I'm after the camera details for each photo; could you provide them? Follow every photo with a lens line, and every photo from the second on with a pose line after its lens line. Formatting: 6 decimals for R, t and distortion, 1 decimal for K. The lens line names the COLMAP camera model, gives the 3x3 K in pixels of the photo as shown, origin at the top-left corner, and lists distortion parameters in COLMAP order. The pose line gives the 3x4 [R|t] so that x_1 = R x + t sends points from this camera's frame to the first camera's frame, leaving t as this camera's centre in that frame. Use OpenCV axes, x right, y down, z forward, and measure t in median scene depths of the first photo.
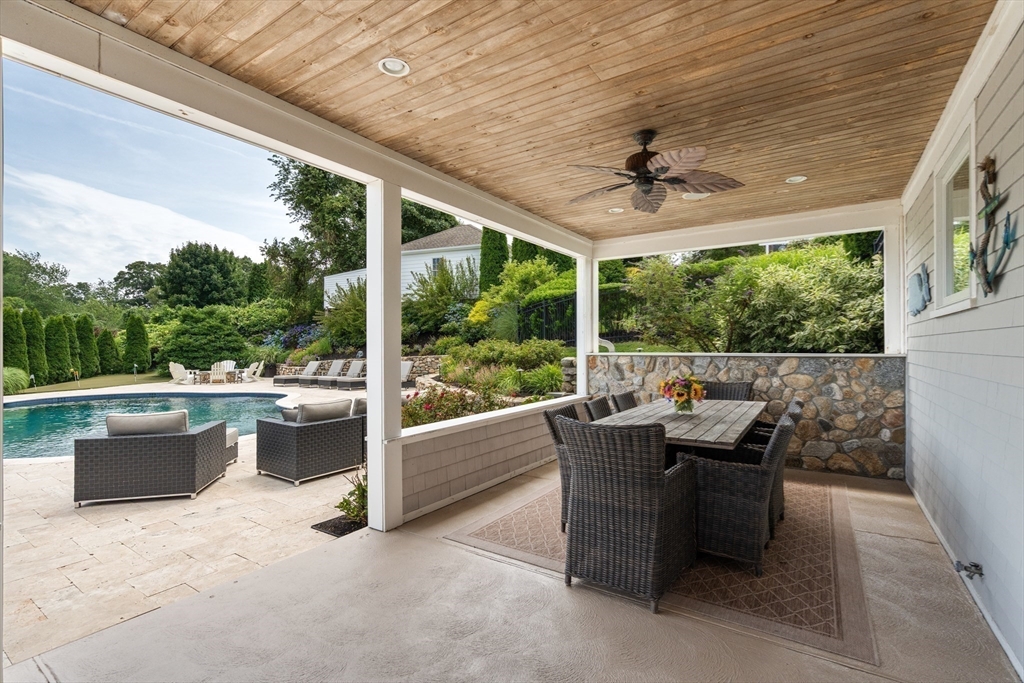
lens RADIAL K [[466.1, 0, 511.0], [0, 466.1, 344.5], [0, 0, 1]] dist [0.001658, 0.001565]
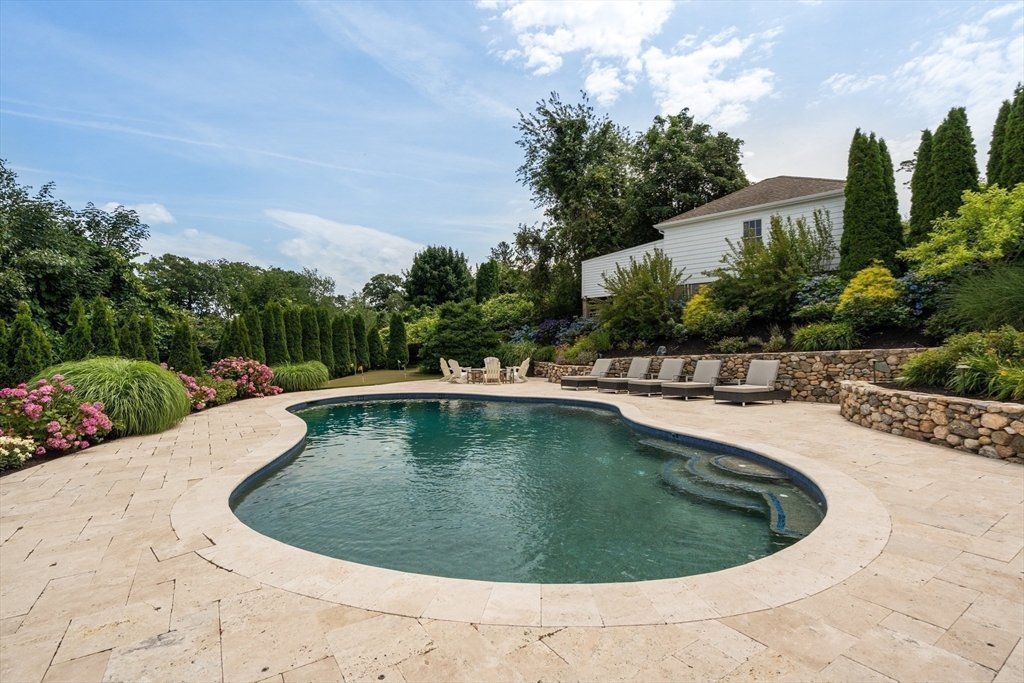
lens RADIAL K [[466.1, 0, 513.4], [0, 466.1, 340.8], [0, 0, 1]] dist [0.001658, 0.001565]
pose [[0.927908, -0.002970, -0.372798, -0.201031], [-0.000713, 0.999952, -0.009740, 0.009839], [0.372809, 0.009303, 0.927861, 0.156913]]
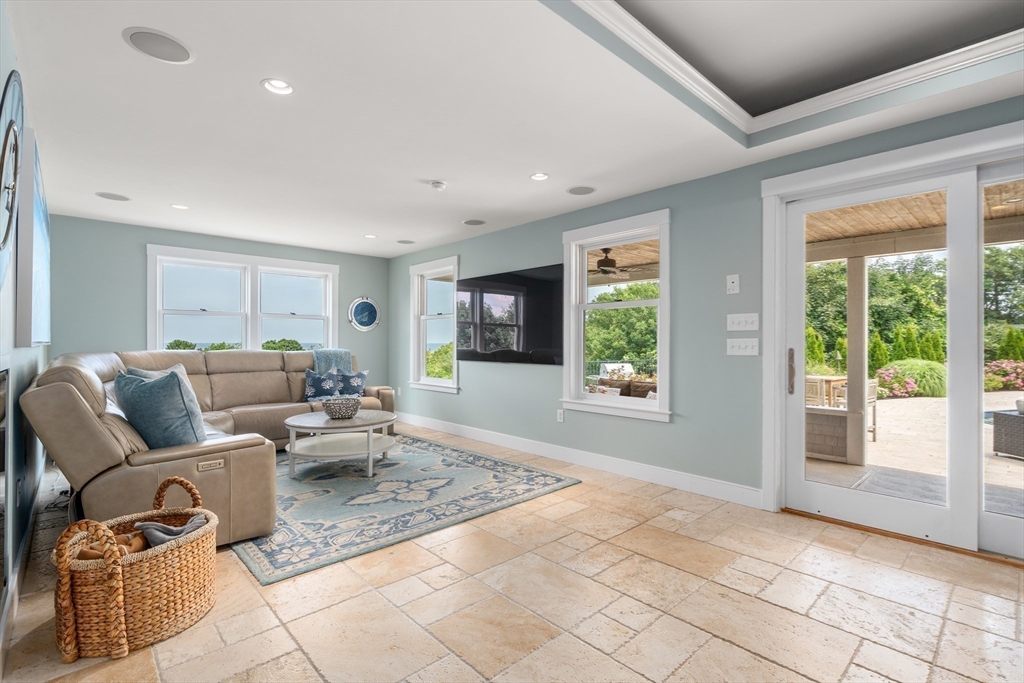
lens RADIAL K [[466.1, 0, 512.3], [0, 466.1, 337.7], [0, 0, 1]] dist [0.001658, 0.001565]
pose [[-0.225328, -0.003865, -0.974275, 0.158287], [0.001128, 0.999990, -0.004228, -0.007579], [0.974282, -0.002052, -0.225321, -0.036430]]
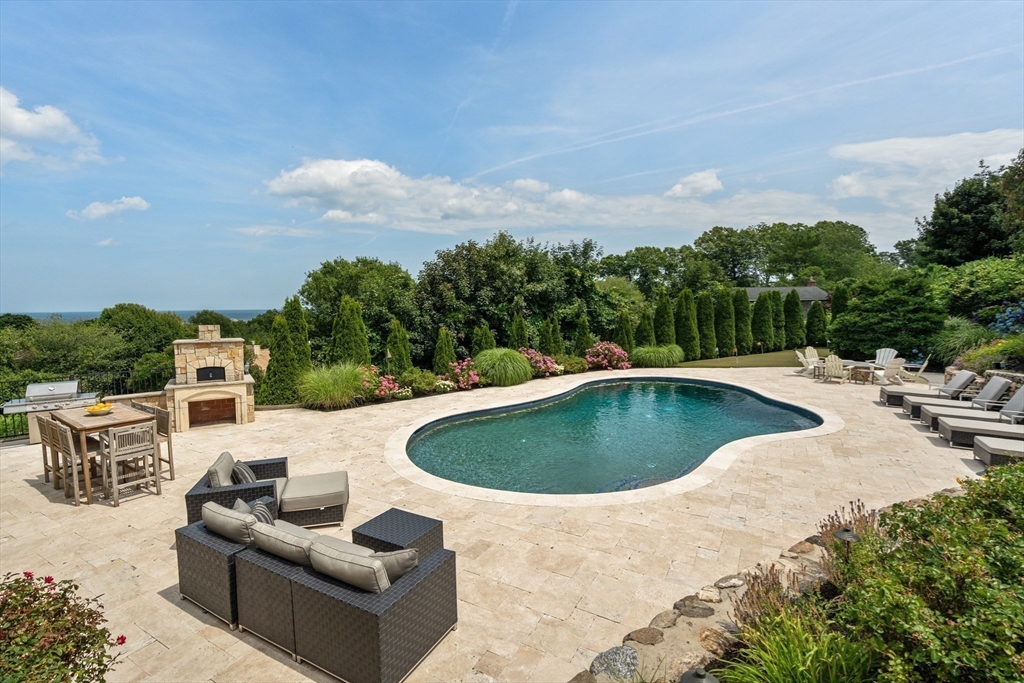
lens RADIAL K [[466.1, 0, 511.4], [0, 466.1, 339.7], [0, 0, 1]] dist [0.001658, 0.001565]
pose [[0.086095, 0.077028, -0.993305, 0.075111], [0.014407, 0.996806, 0.078548, -0.041942], [0.996183, -0.021073, 0.084710, 0.293589]]
